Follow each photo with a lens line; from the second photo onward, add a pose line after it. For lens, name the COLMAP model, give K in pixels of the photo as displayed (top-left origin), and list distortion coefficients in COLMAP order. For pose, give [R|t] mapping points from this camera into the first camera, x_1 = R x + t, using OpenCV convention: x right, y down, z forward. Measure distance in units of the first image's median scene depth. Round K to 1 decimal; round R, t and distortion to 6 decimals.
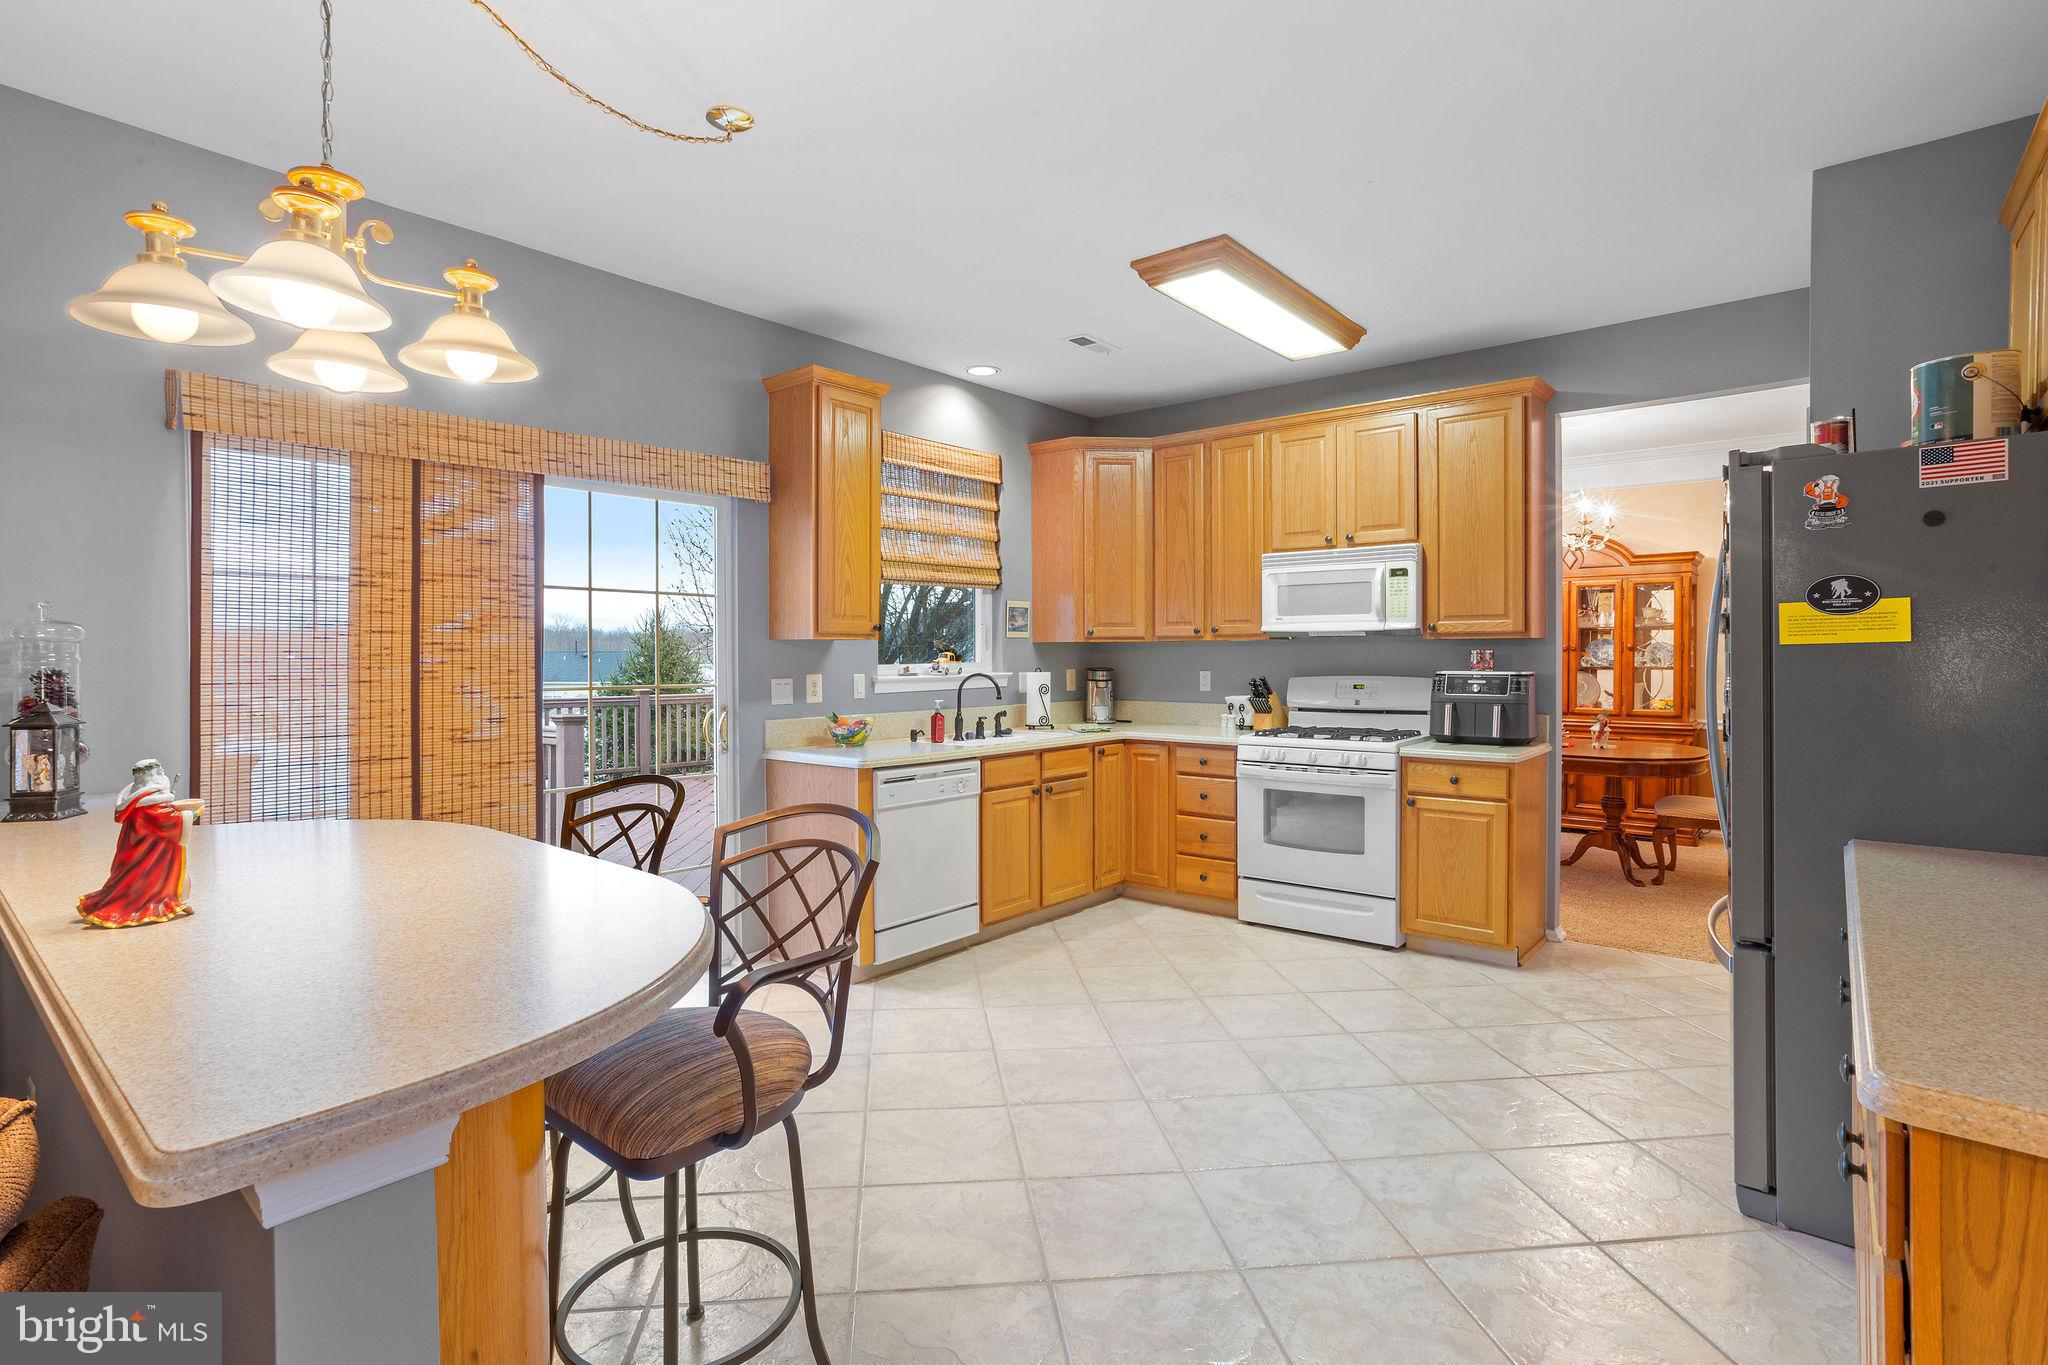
lens RADIAL K [[992.7, 0, 1001.6], [0, 992.7, 668.5], [0, 0, 1]] dist [-0.063035, 0.044265]
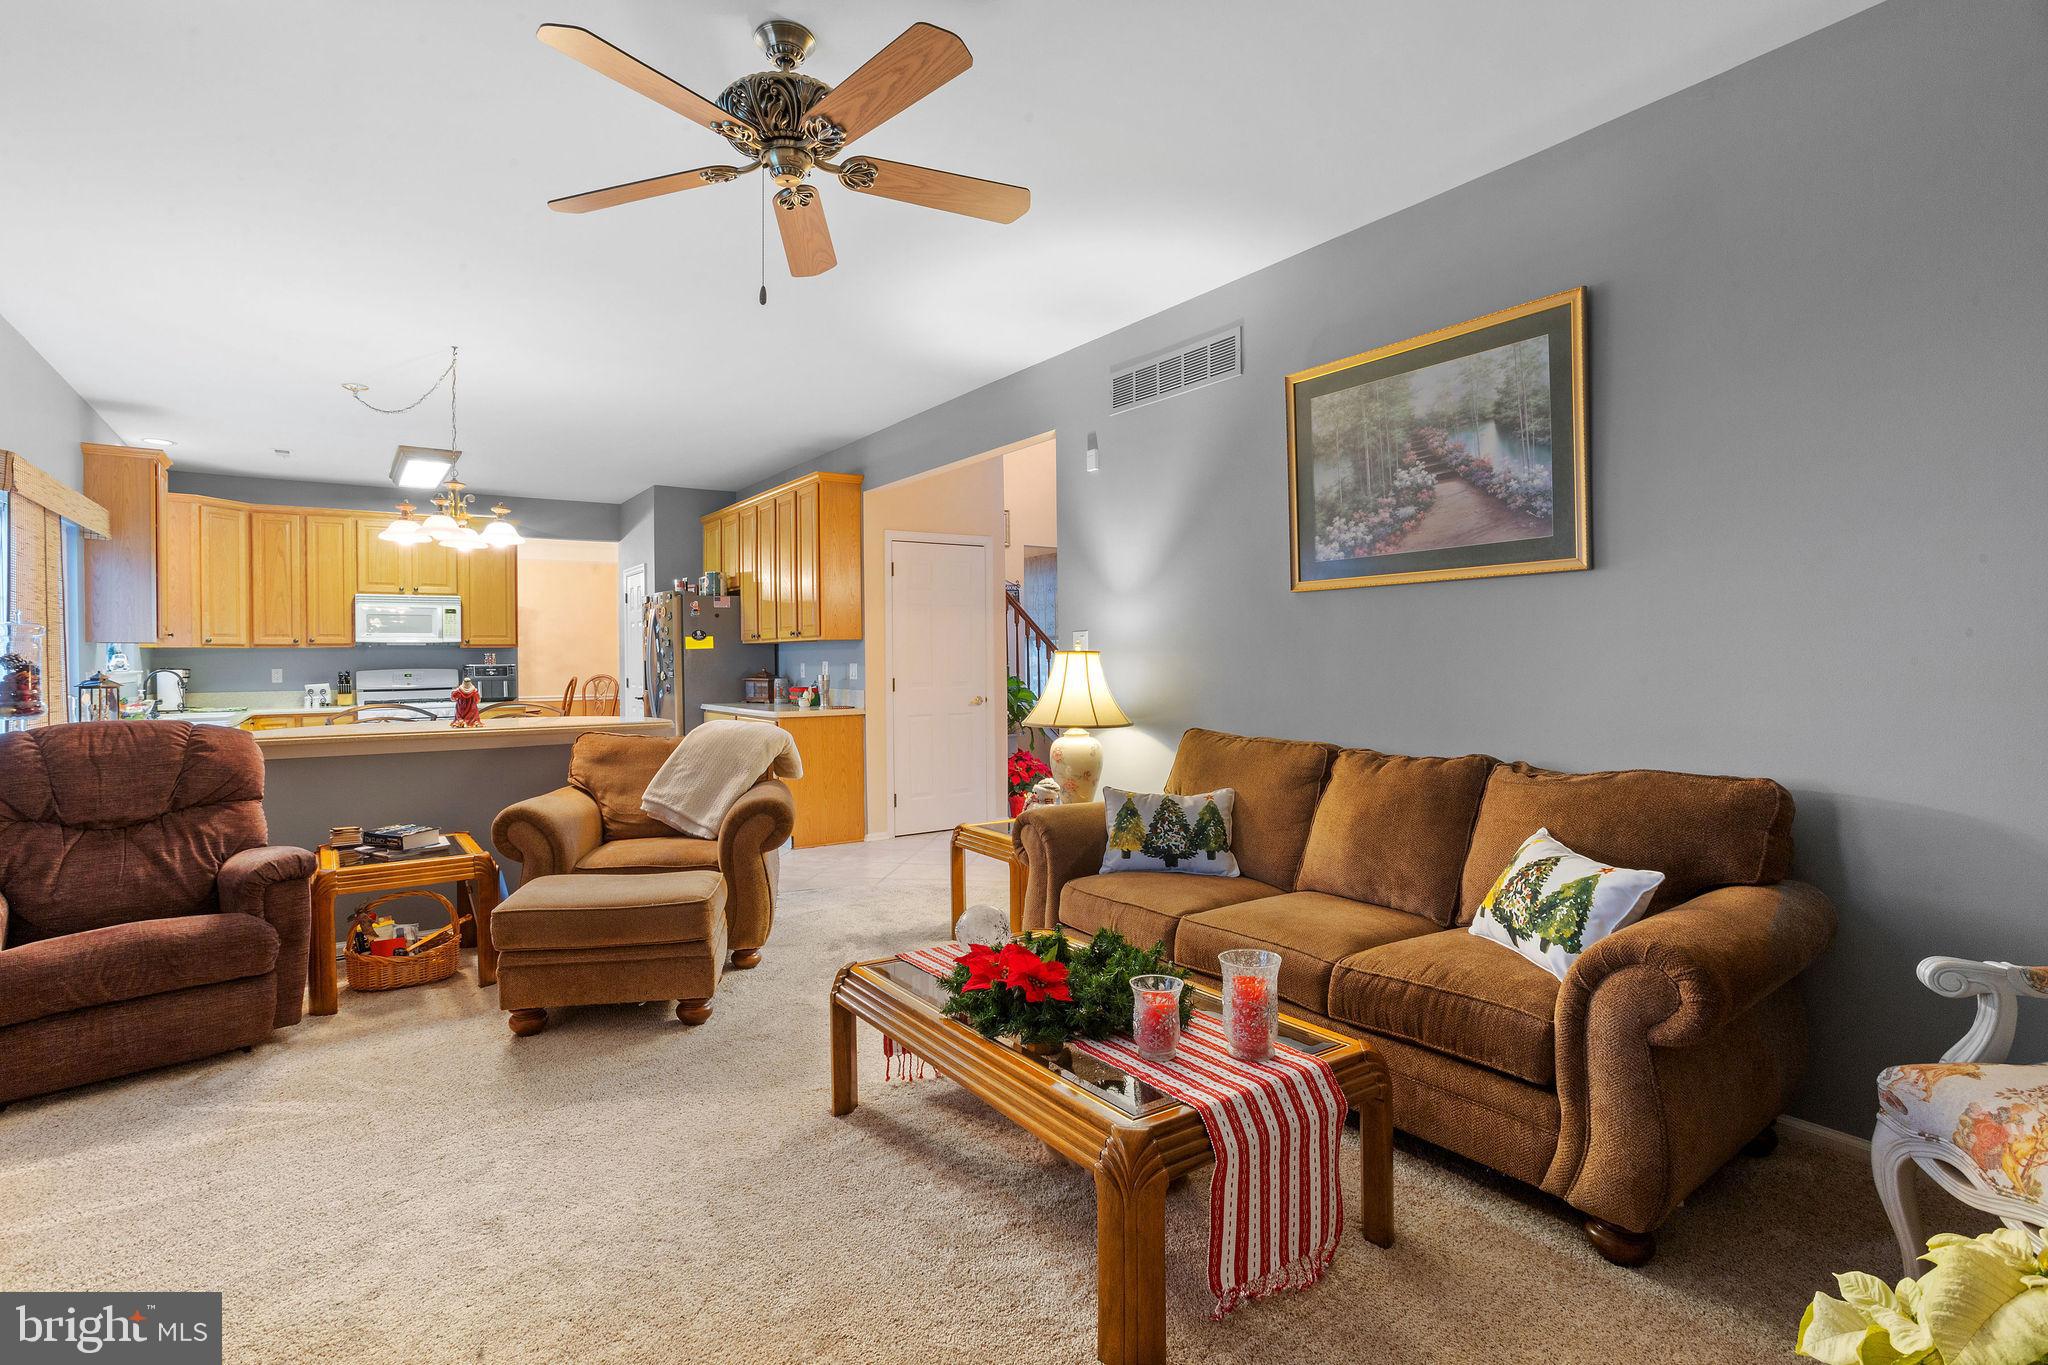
lens RADIAL K [[988.3, 0, 998.8], [0, 988.3, 663.0], [0, 0, 1]] dist [-0.063290, 0.051823]
pose [[0.263491, -0.002417, 0.964659, -1.106489], [0.024535, 0.999690, -0.004197, 0.032559], [-0.964350, 0.024774, 0.263468, -0.478877]]
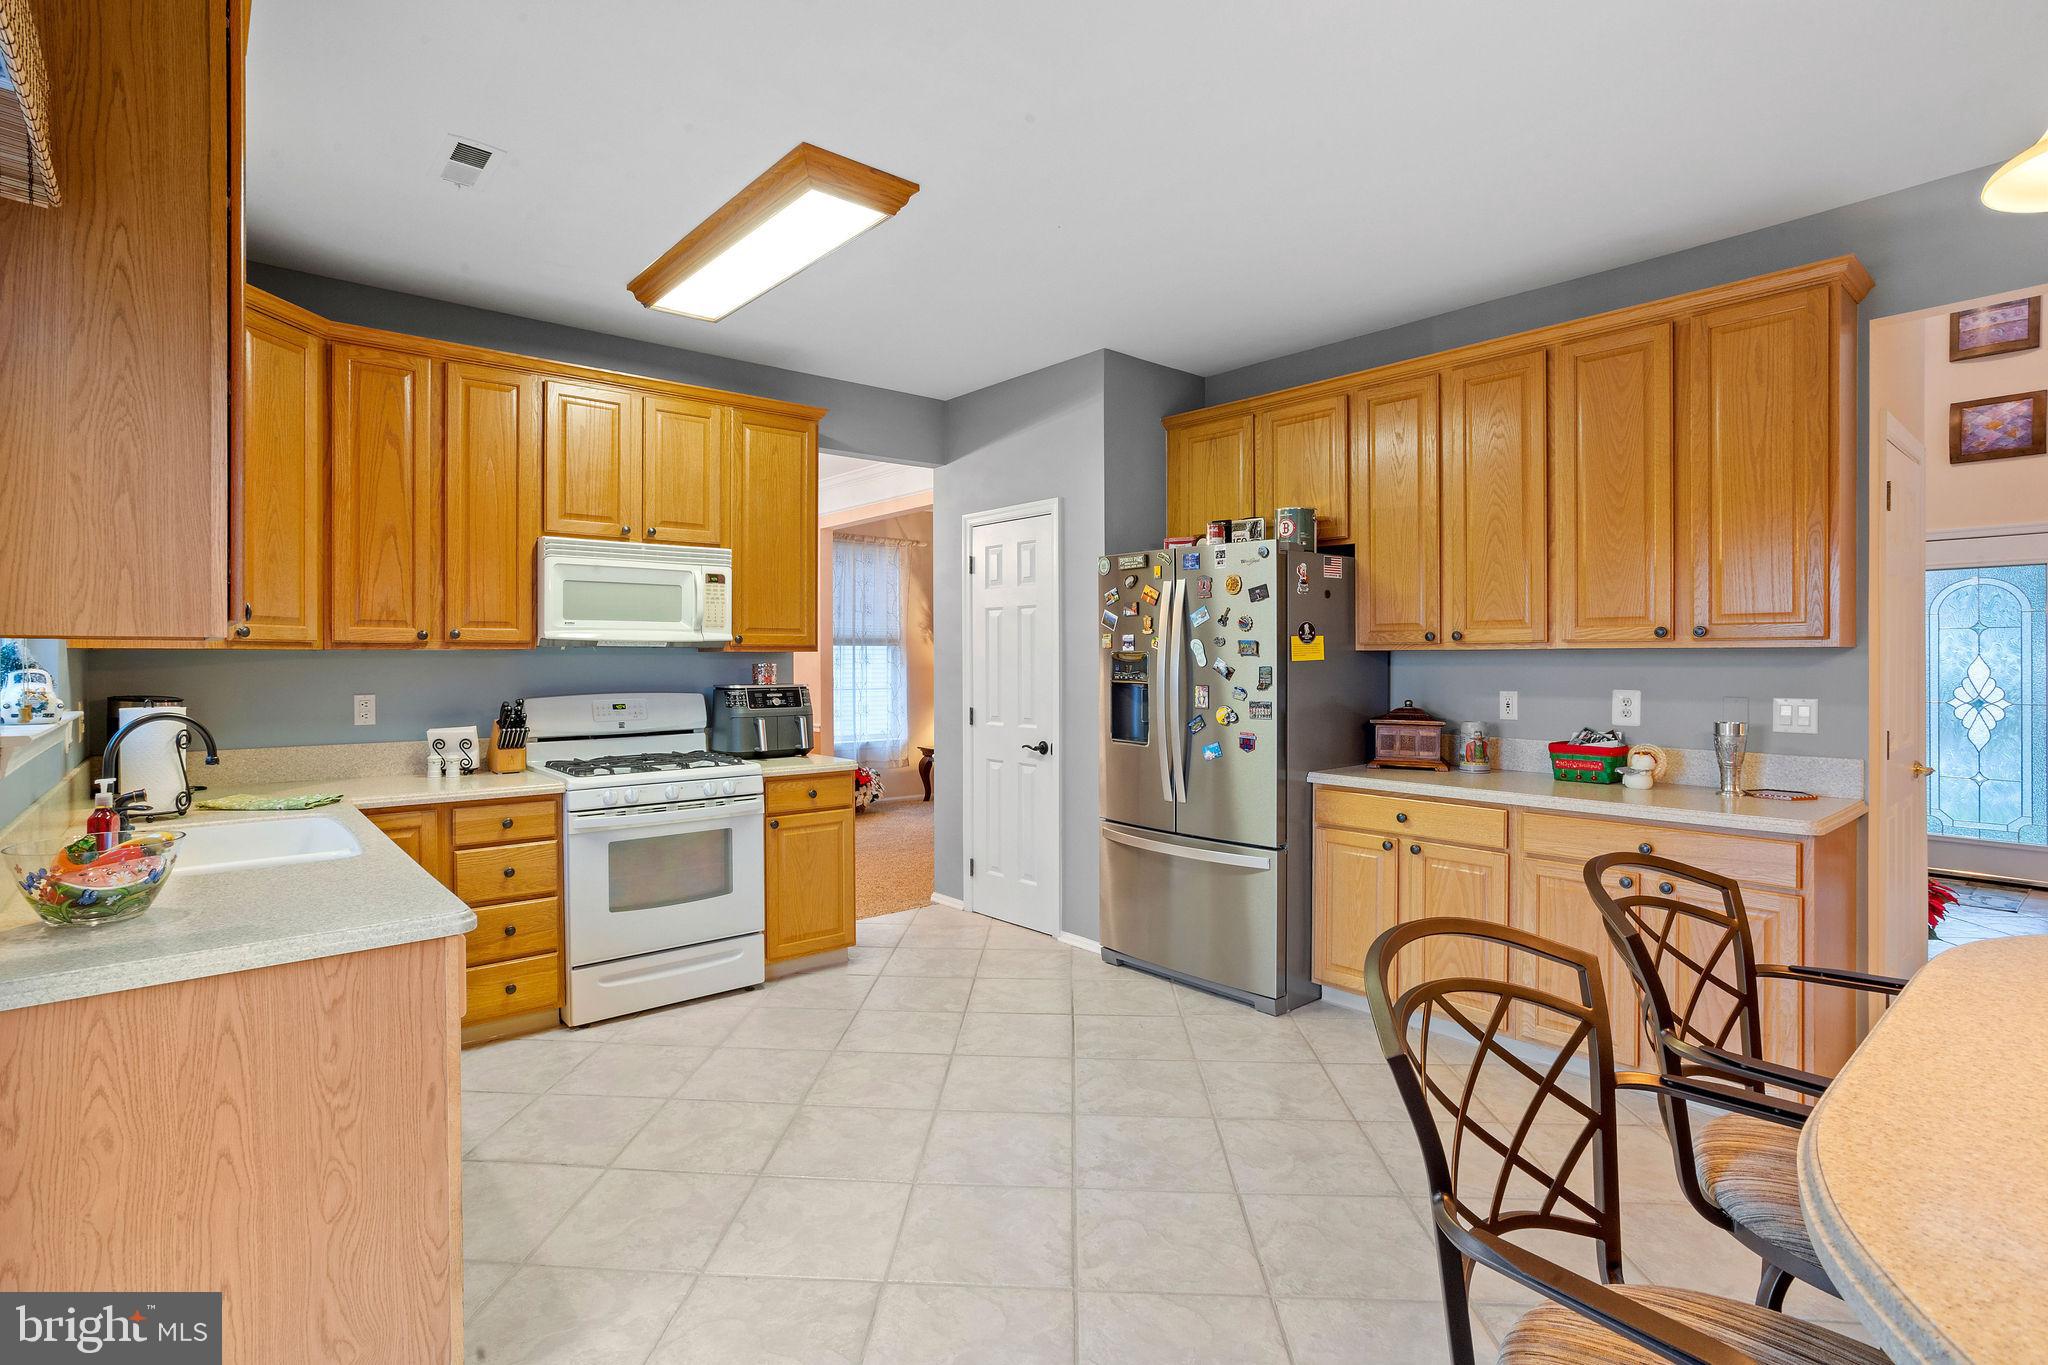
lens RADIAL K [[988.3, 0, 998.8], [0, 988.3, 663.0], [0, 0, 1]] dist [-0.063290, 0.051823]
pose [[0.167574, -0.001051, 0.985859, -0.462134], [0.016546, 0.999862, -0.001747, -0.013492], [-0.985721, 0.016604, 0.167568, 0.598479]]
